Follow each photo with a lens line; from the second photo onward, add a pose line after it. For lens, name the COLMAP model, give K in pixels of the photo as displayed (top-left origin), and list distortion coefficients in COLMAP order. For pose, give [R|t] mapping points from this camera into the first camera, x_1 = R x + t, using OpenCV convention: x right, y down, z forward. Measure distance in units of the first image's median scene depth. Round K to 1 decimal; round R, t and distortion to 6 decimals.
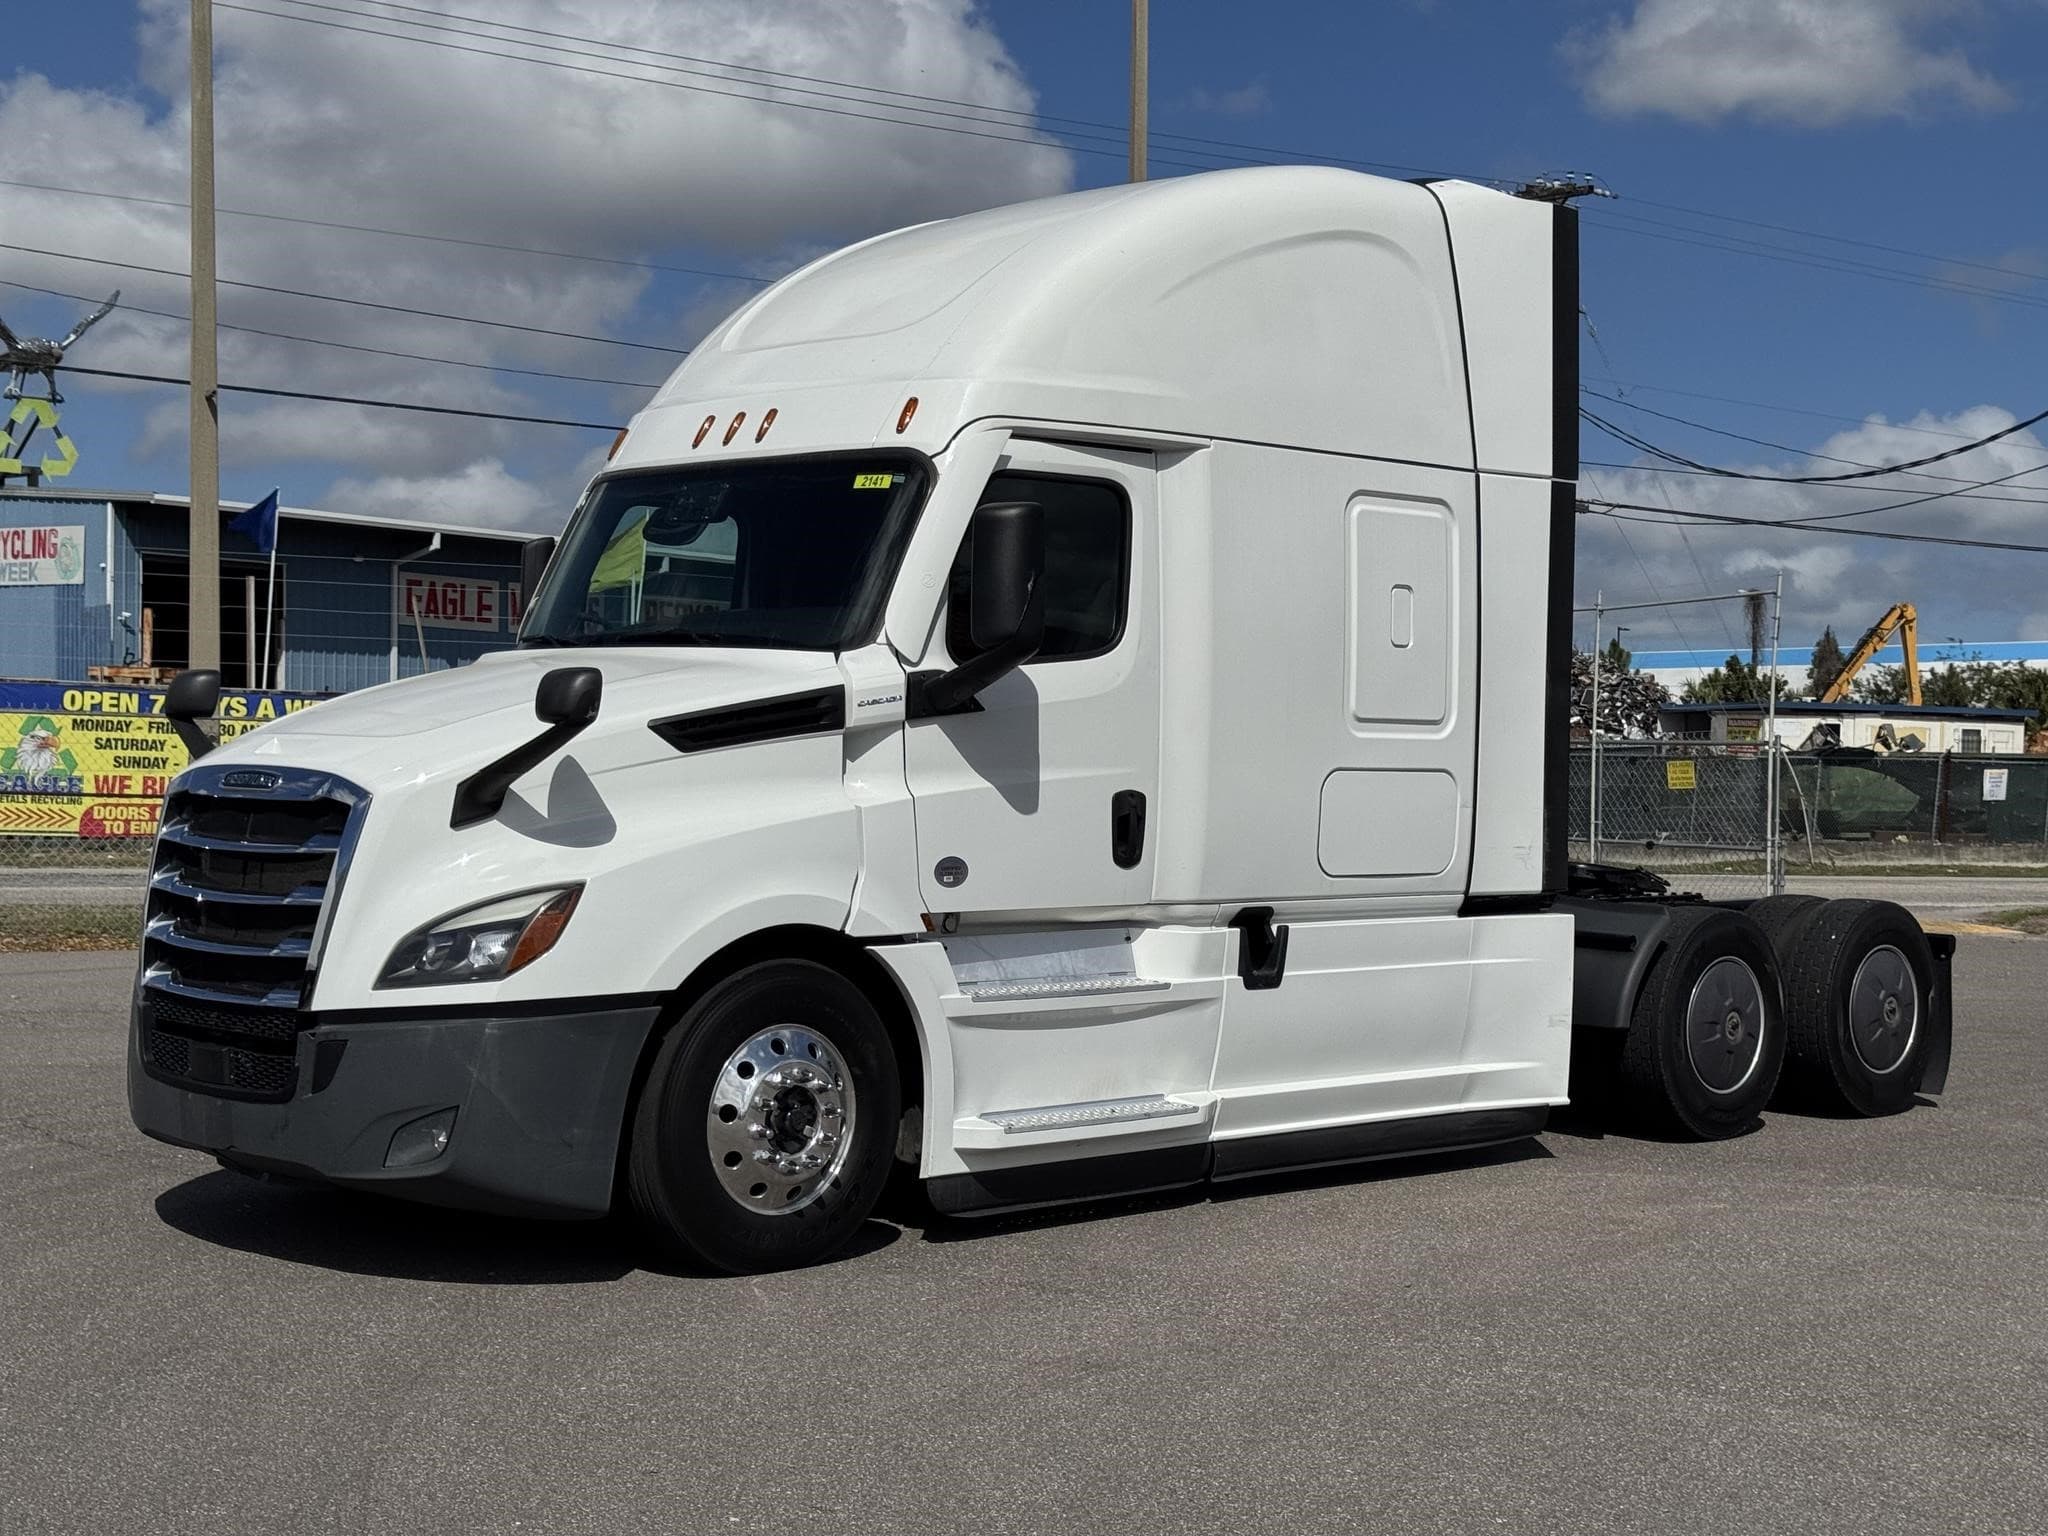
lens RADIAL K [[3088.3, 0, 1042.9], [0, 3088.3, 757.3], [0, 0, 1]] dist [0.110531, 0.000000]
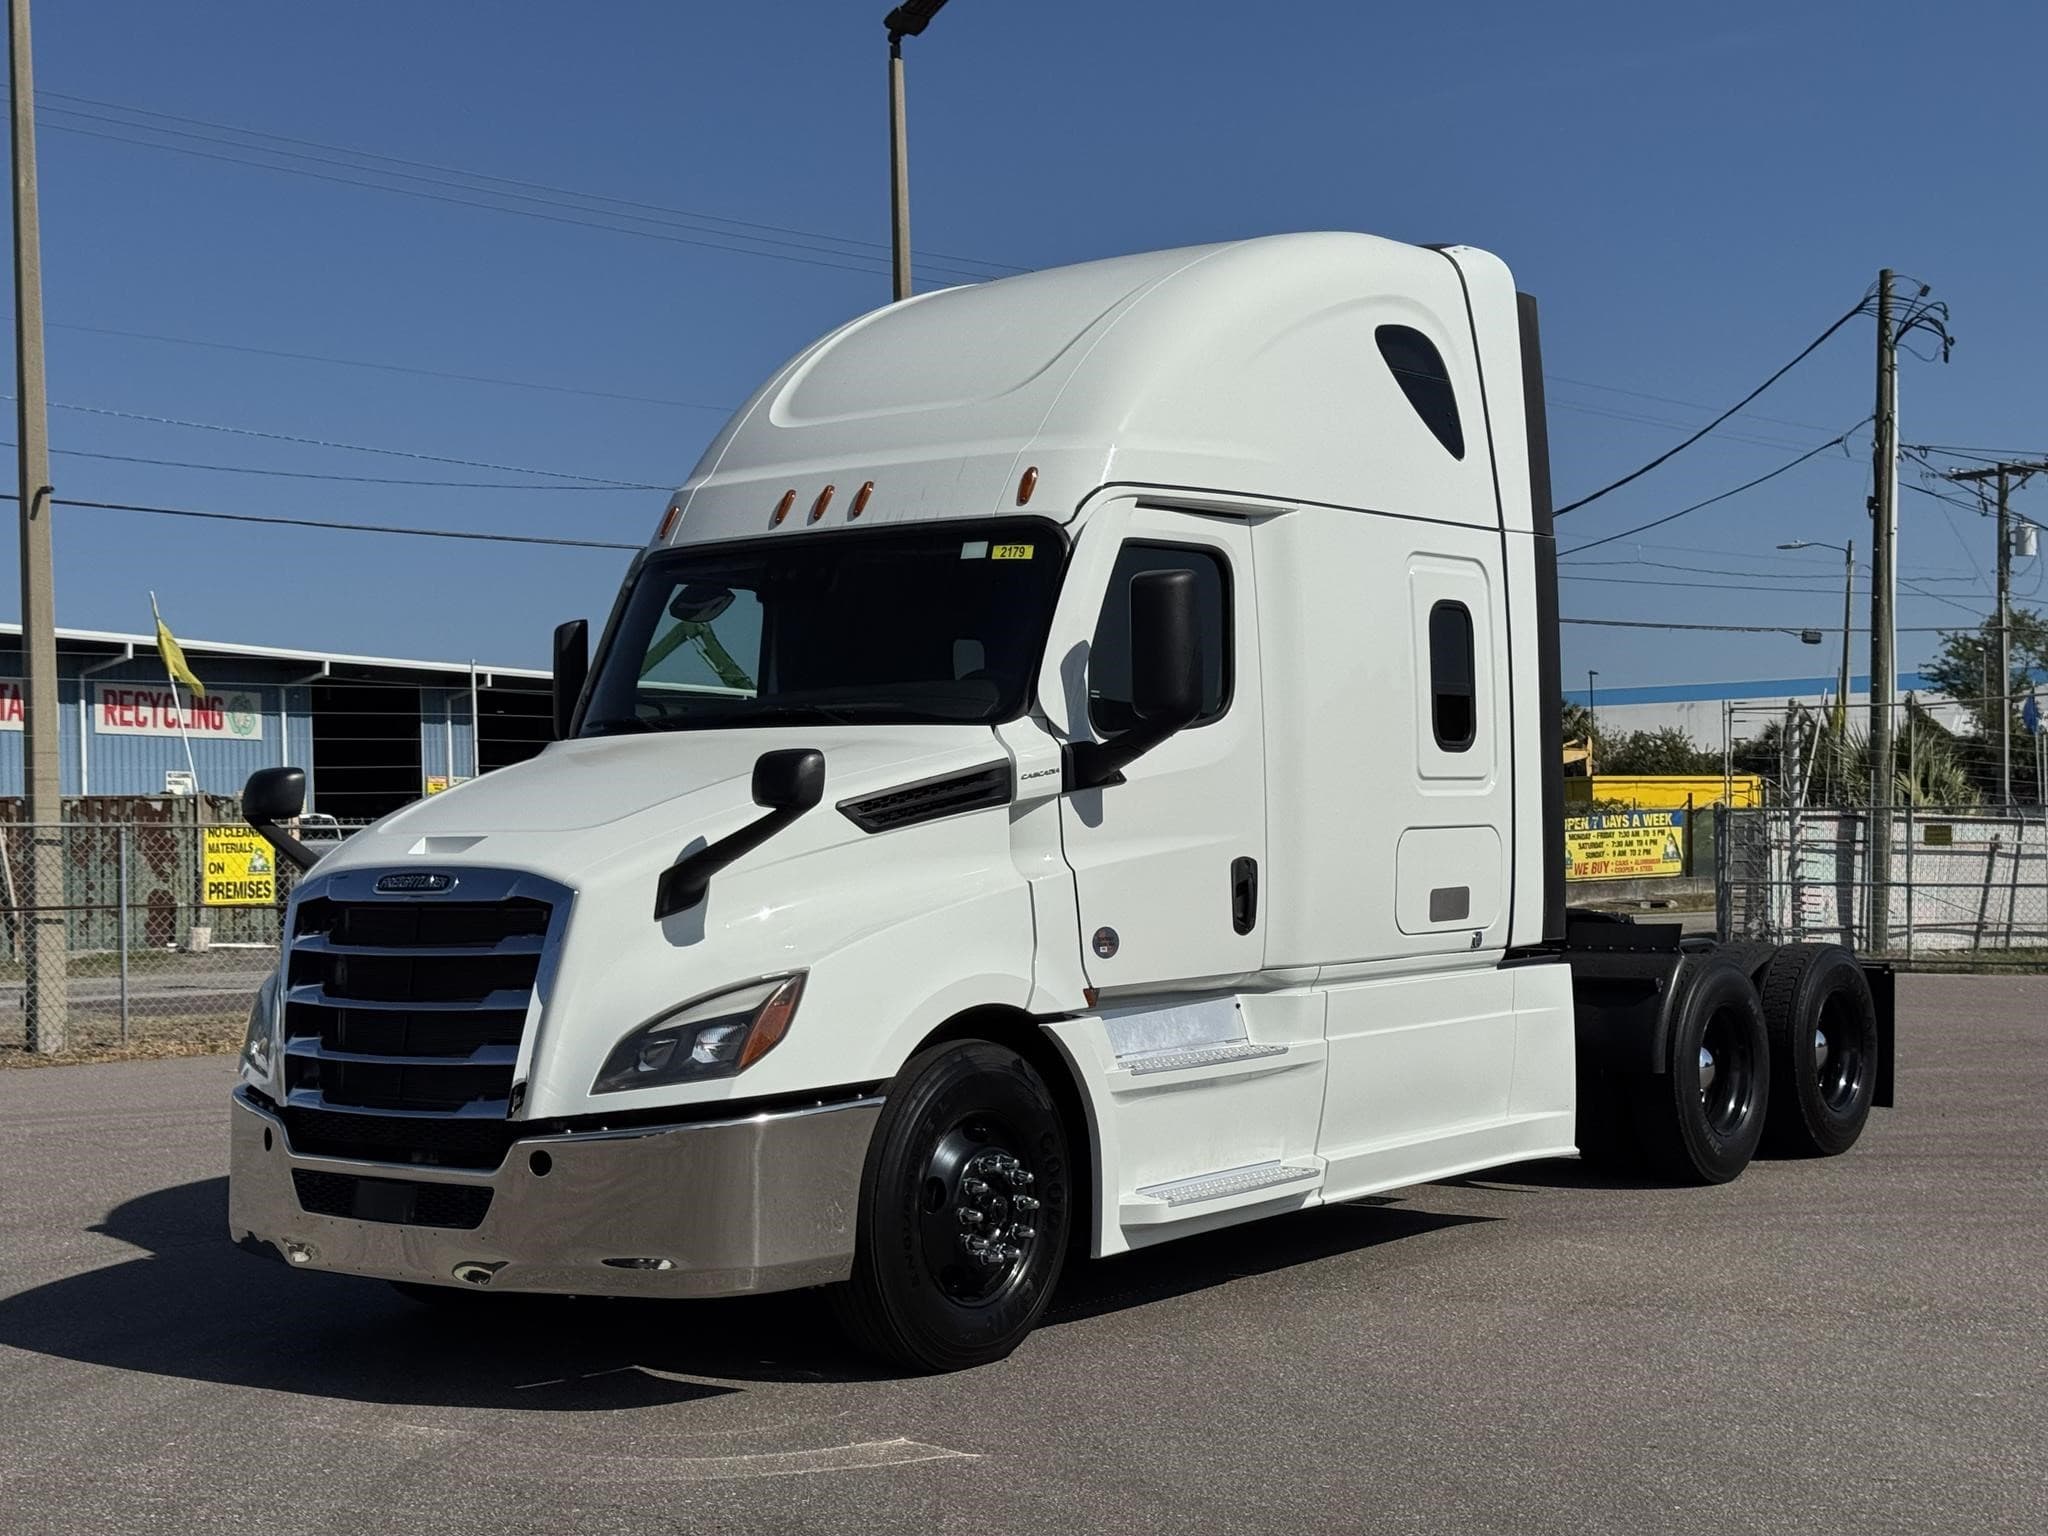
lens RADIAL K [[3088.3, 0, 969.5], [0, 3088.3, 757.1], [0, 0, 1]] dist [0.110531, 0.000000]
pose [[0.981524, -0.034695, 0.188169, -0.255761], [0.039743, 0.998942, -0.023122, -0.001916], [-0.187167, 0.030174, 0.981865, 0.042894]]
